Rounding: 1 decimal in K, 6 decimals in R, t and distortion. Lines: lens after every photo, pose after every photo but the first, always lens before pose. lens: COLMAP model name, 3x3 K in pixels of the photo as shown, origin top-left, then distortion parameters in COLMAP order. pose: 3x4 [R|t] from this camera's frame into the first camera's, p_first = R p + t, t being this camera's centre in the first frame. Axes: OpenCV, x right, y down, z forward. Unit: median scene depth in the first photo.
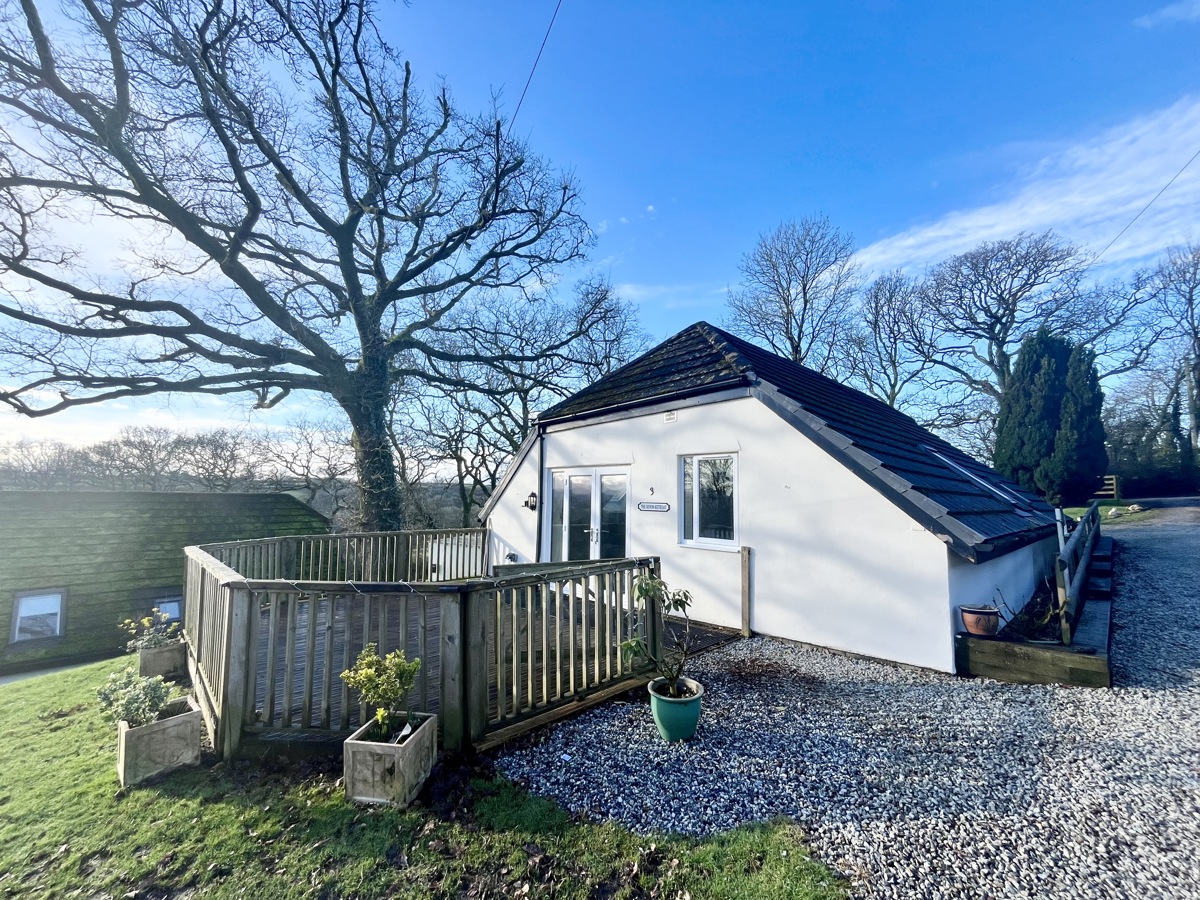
lens RADIAL K [[482.6, 0, 600.0], [0, 482.6, 450.0], [0, 0, 1]] dist [-0.000596, -0.000180]
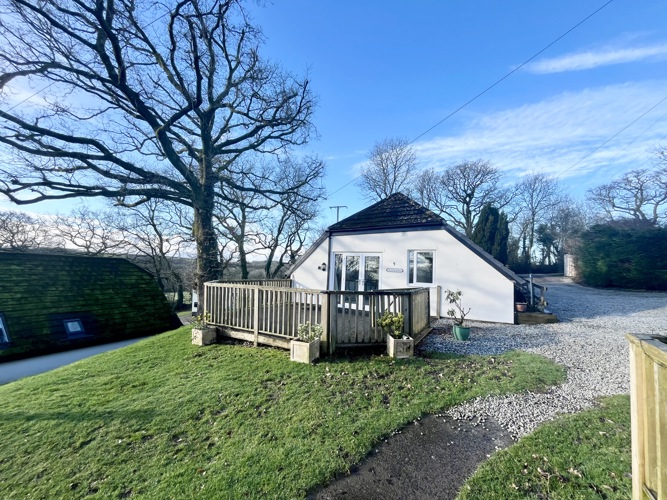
lens RADIAL K [[268.3, 0, 333.5], [0, 268.3, 250.0], [0, 0, 1]] dist [-0.000596, -0.000180]
pose [[0.956534, 0.050249, 0.287260, -0.336827], [-0.058431, 0.998092, 0.019977, 0.003009], [-0.285708, -0.035893, 0.957644, -0.124329]]
